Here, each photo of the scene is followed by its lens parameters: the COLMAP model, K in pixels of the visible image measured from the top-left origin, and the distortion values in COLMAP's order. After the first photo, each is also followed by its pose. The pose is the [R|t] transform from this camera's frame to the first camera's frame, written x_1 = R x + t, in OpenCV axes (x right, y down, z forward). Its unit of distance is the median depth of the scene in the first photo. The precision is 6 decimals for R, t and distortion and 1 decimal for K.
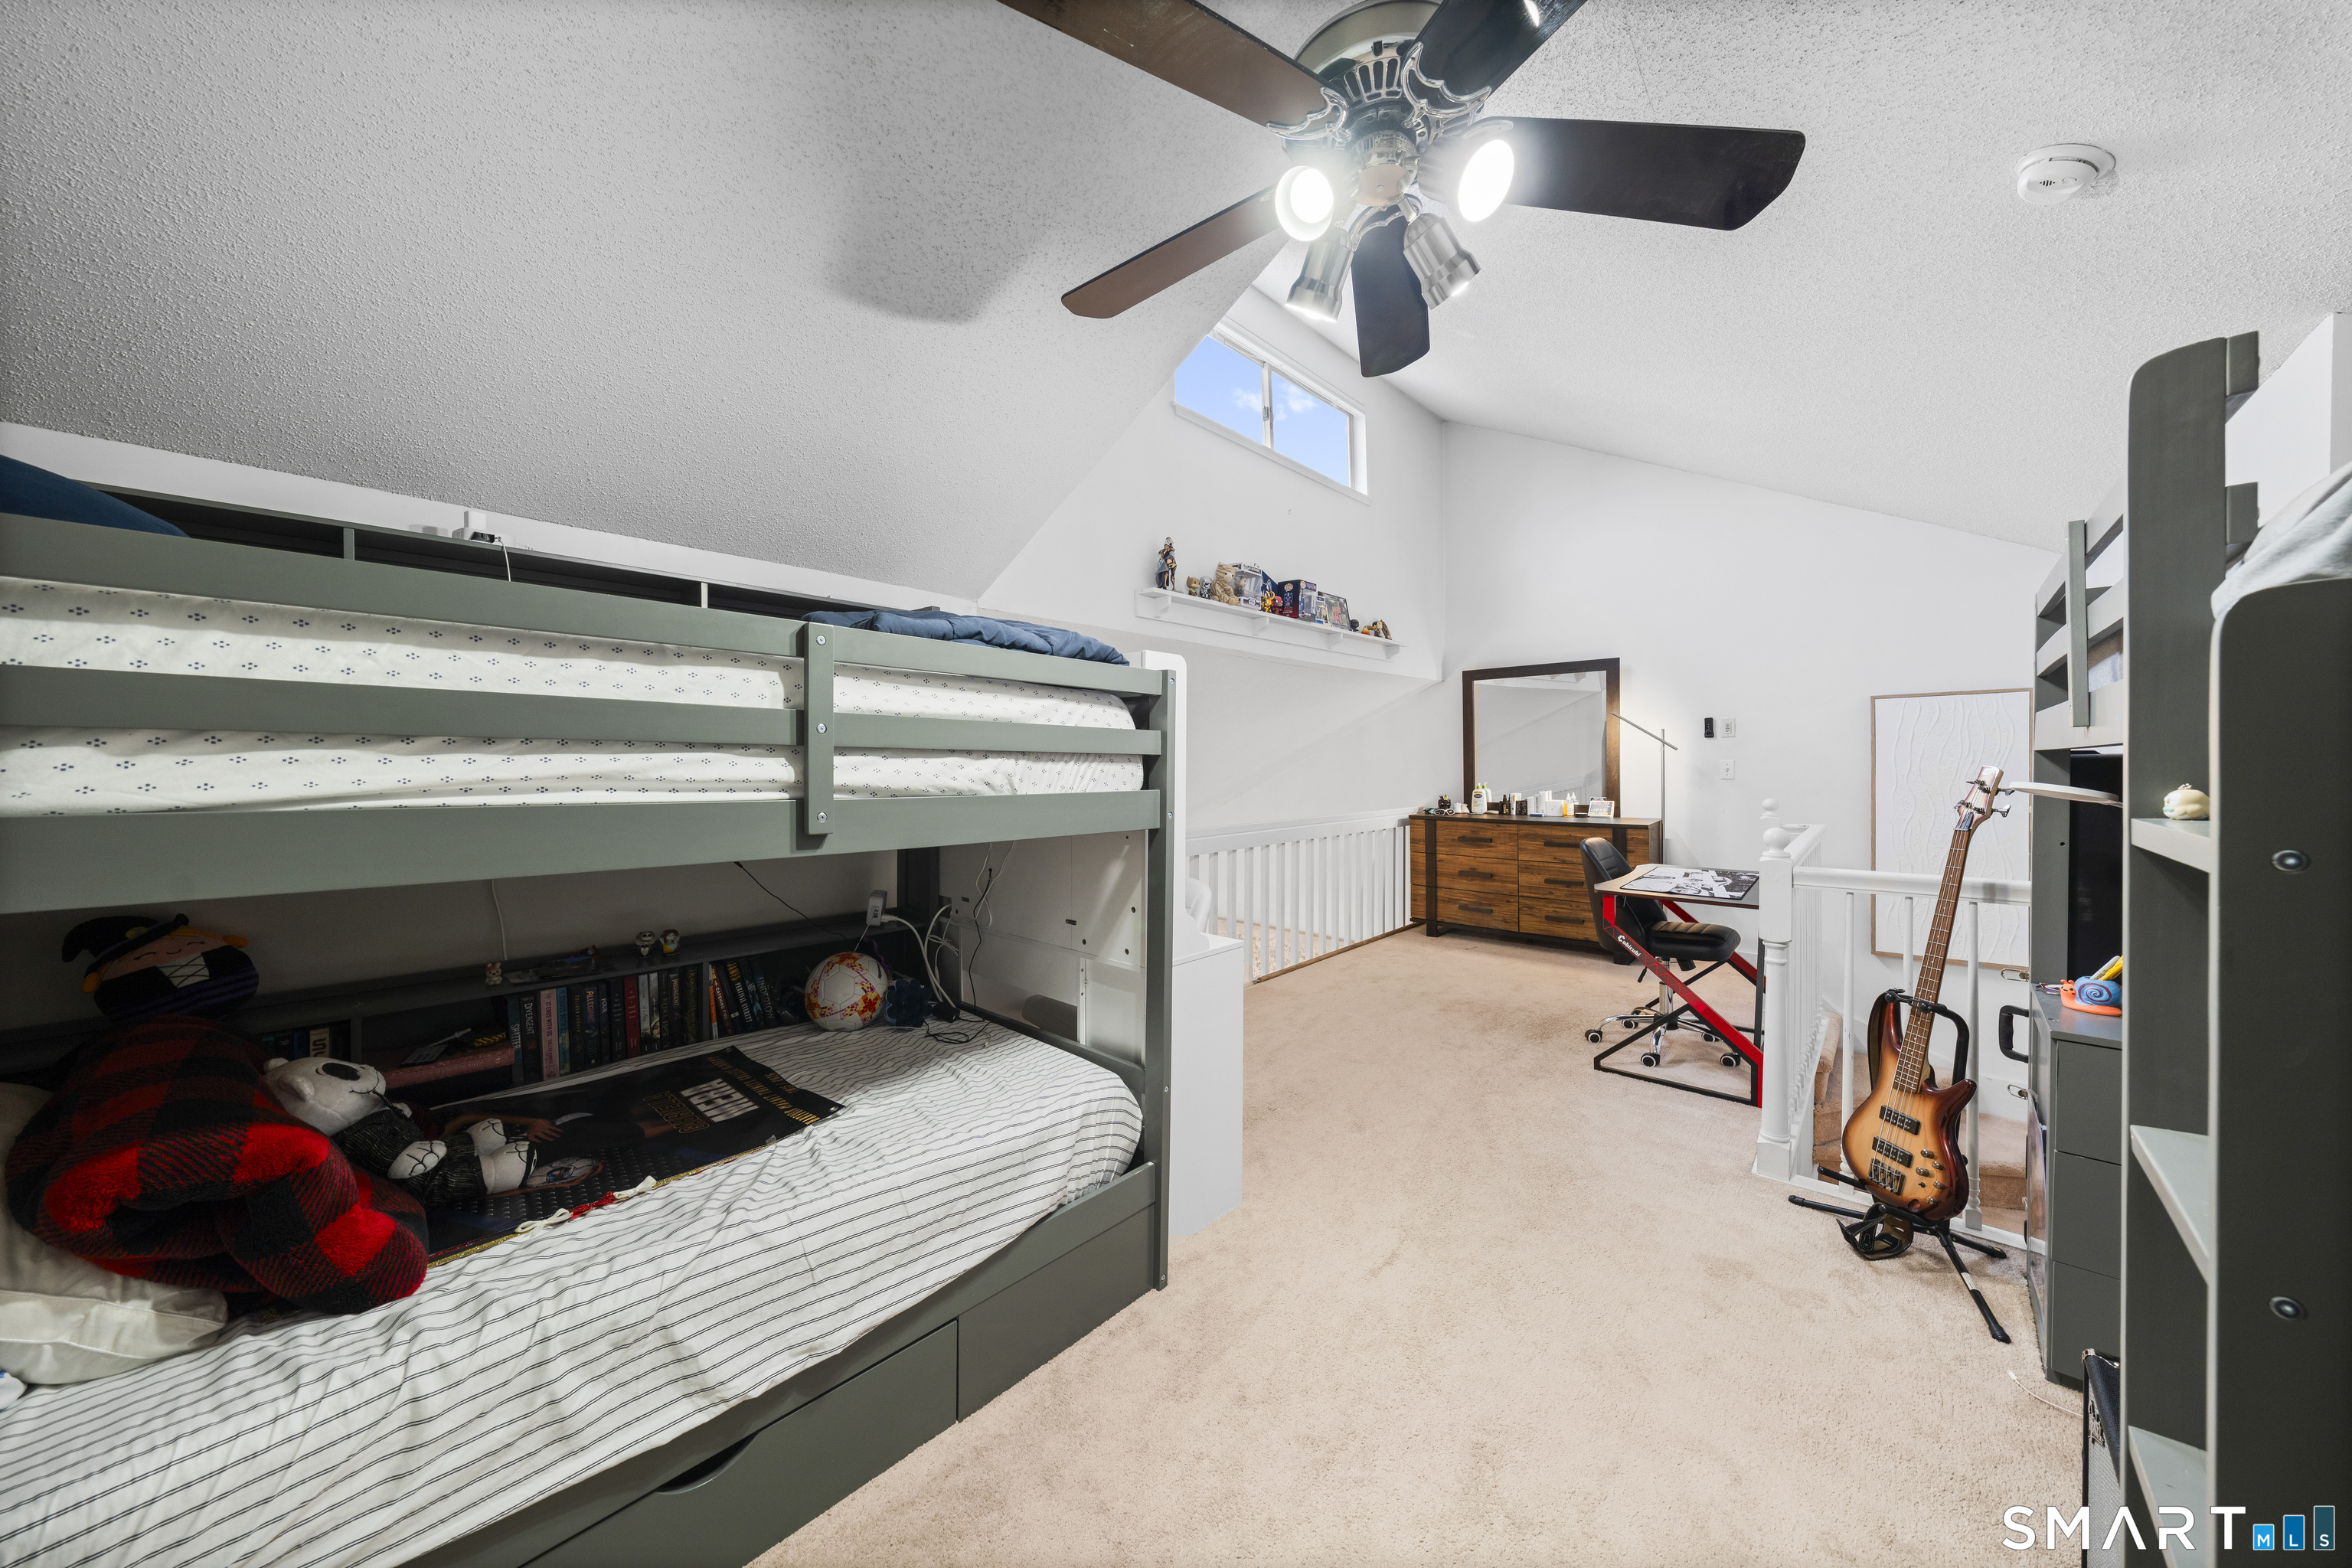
lens RADIAL K [[817.3, 0, 1173.2], [0, 817.3, 781.1], [0, 0, 1]] dist [0.000555, -0.000211]
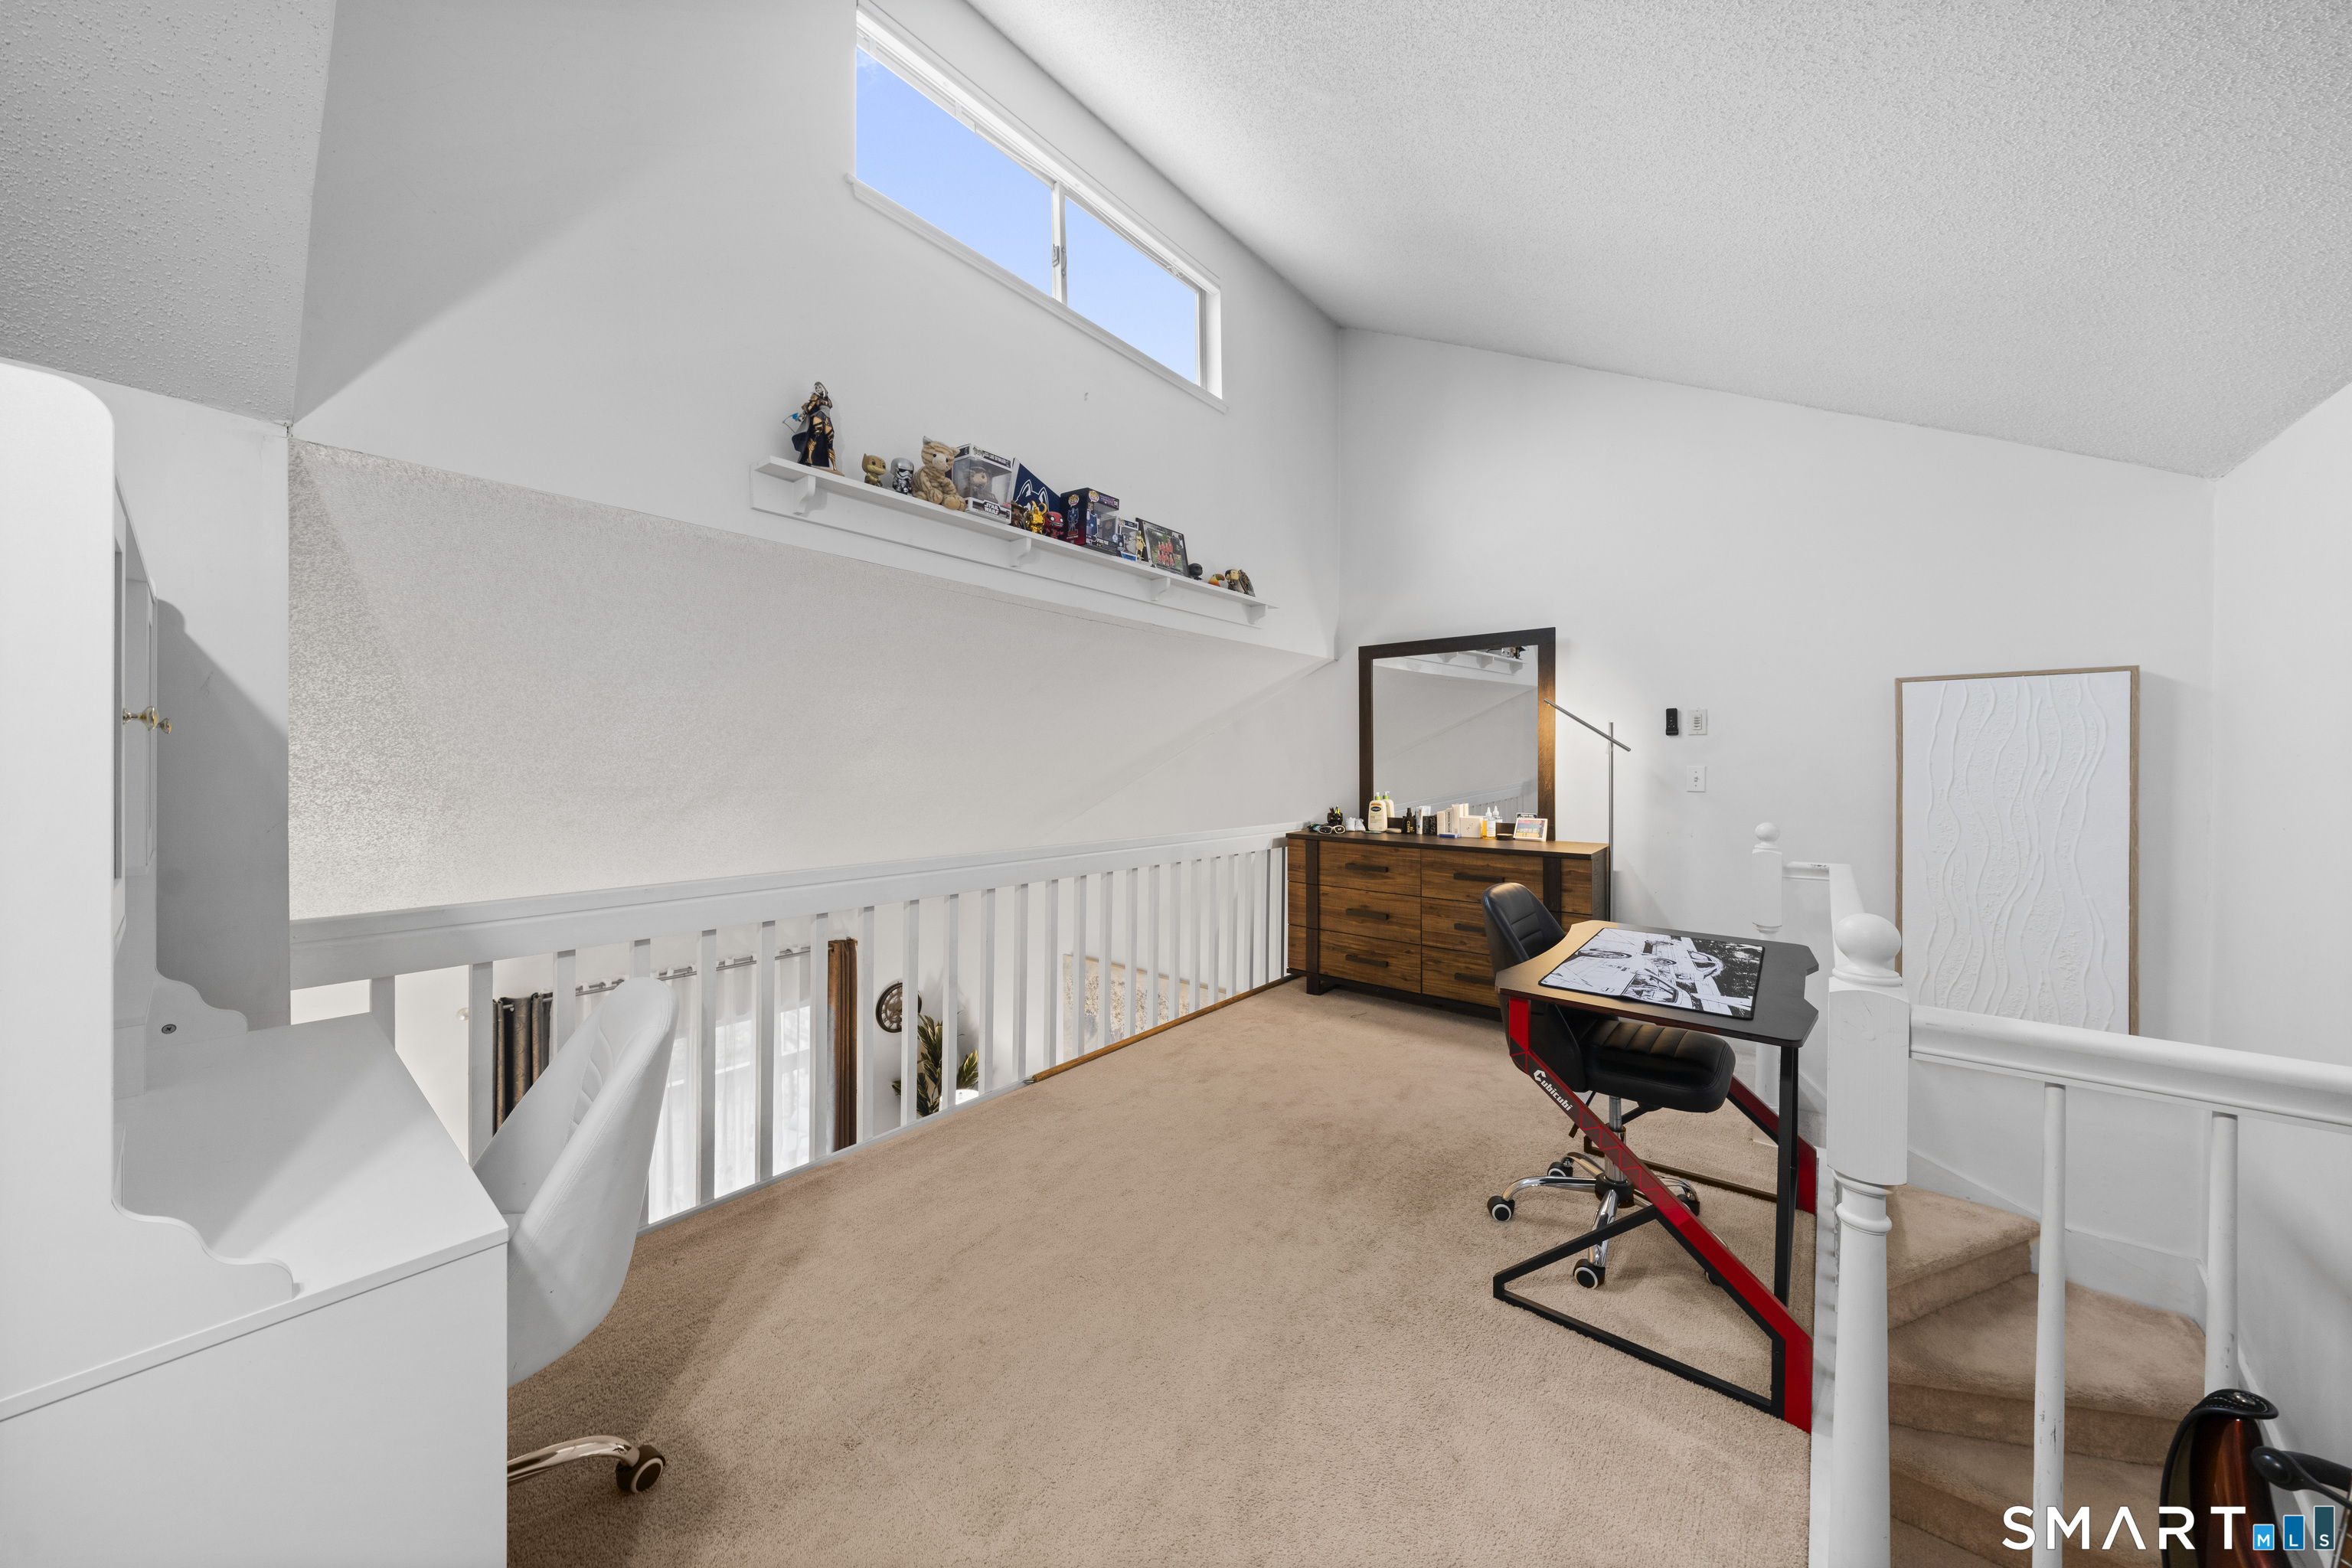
lens RADIAL K [[817.3, 0, 1174.9], [0, 817.3, 773.0], [0, 0, 1]] dist [0.000555, -0.000211]
pose [[0.998610, 0.013257, 0.051016, 0.172596], [-0.012590, 0.999831, -0.013384, -0.003586], [-0.051185, 0.012723, 0.998608, 0.290829]]
